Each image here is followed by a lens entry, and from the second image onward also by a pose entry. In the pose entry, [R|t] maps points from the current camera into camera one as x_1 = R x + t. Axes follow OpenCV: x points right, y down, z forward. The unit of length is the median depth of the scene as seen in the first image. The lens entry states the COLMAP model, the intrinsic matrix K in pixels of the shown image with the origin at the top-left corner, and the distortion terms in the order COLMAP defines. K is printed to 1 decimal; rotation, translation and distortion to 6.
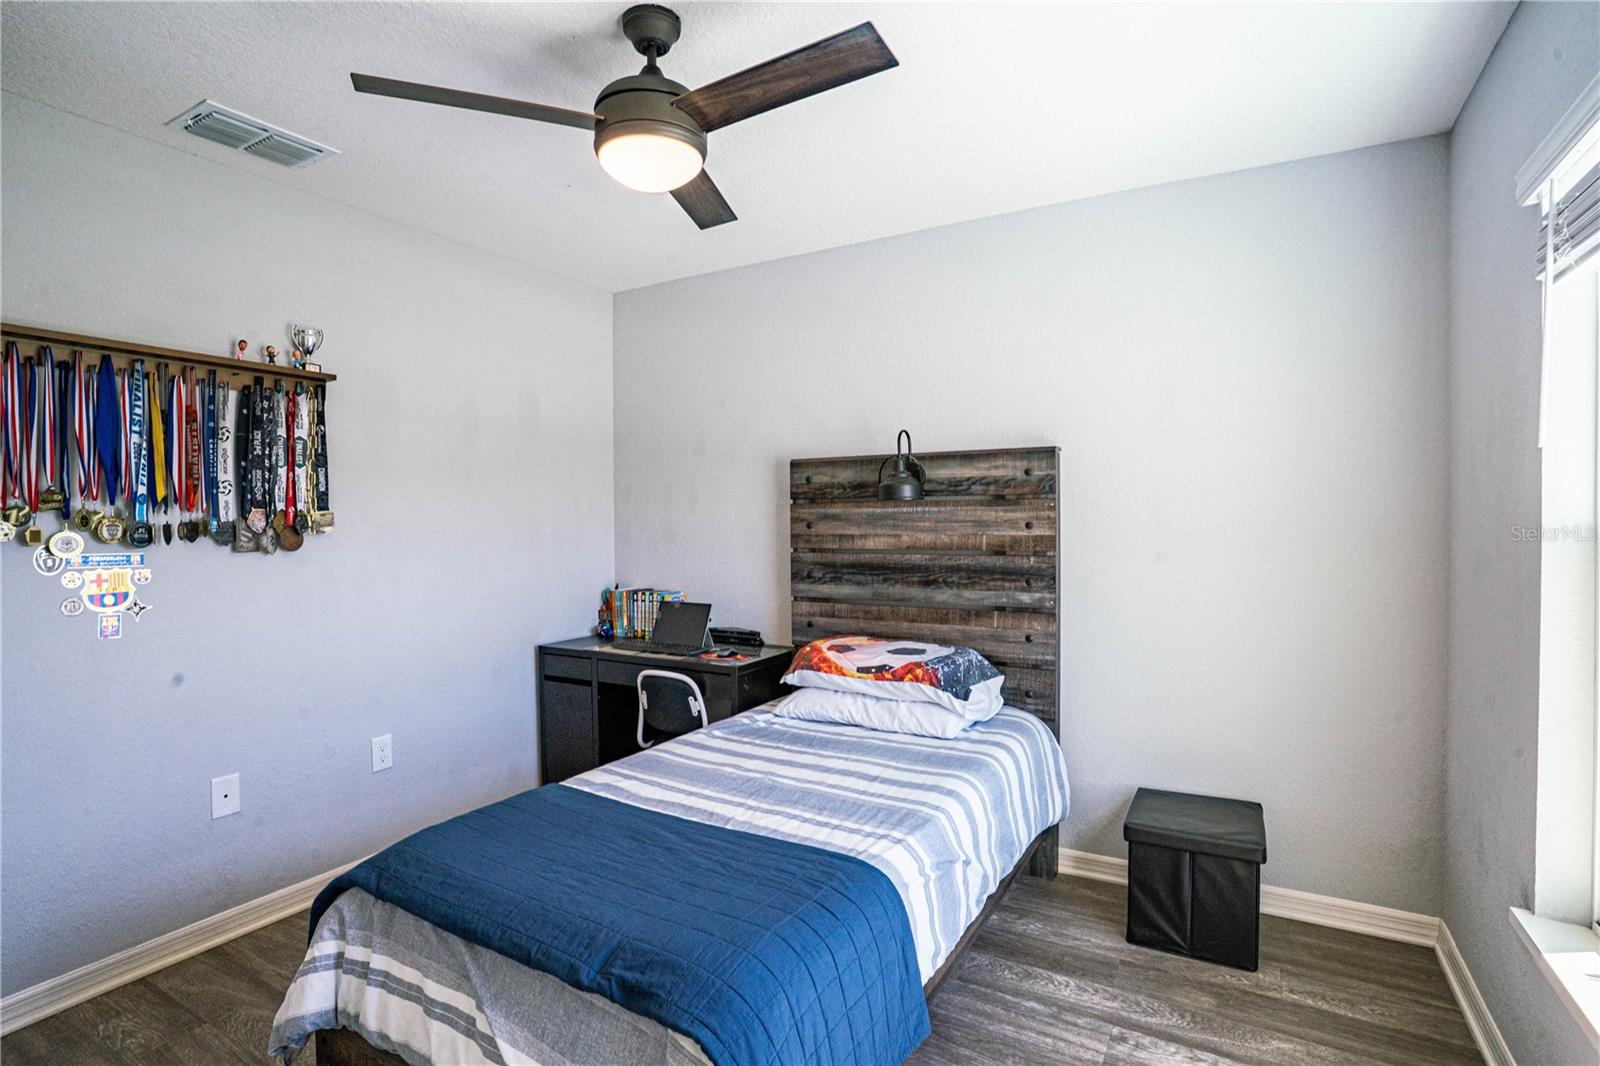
lens RADIAL K [[789.6, 0, 800.0], [0, 789.6, 533.0], [0, 0, 1]] dist [-0.034265, 0.001981]
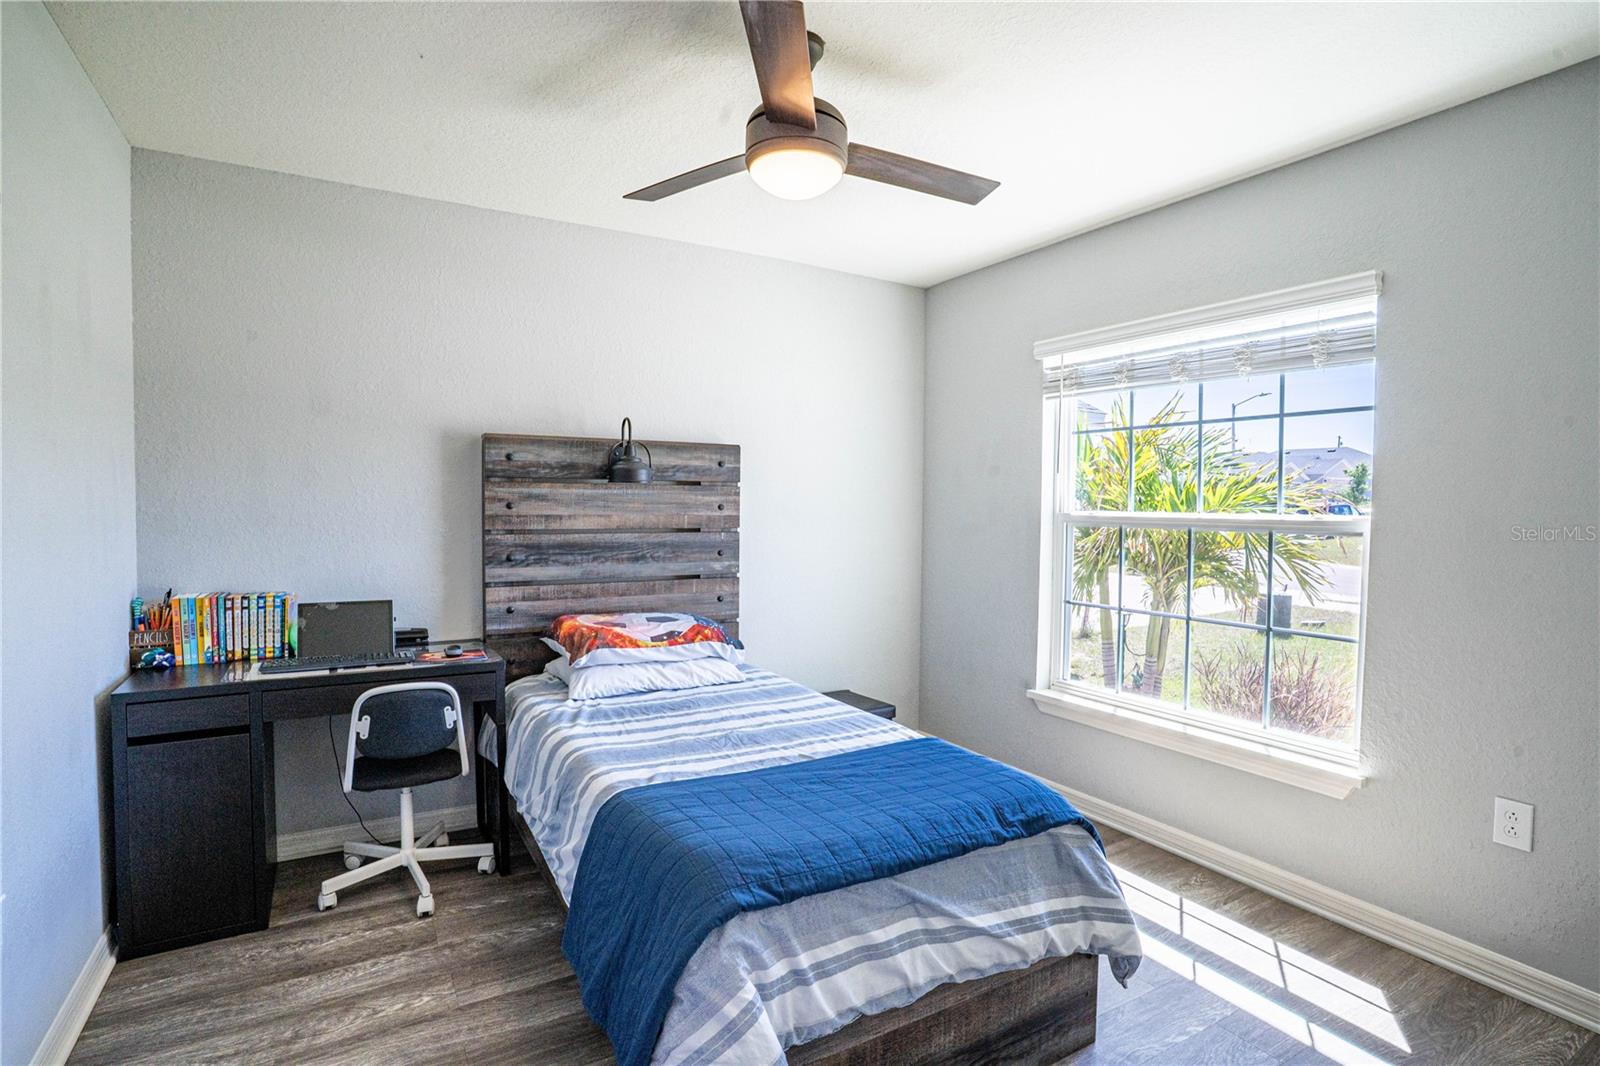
lens RADIAL K [[789.6, 0, 800.0], [0, 789.6, 533.0], [0, 0, 1]] dist [-0.034265, 0.001981]
pose [[0.498690, -0.021463, 0.866515, -0.710971], [0.000423, 0.999699, 0.024518, 0.000459], [-0.866780, -0.011860, 0.498549, 0.266876]]
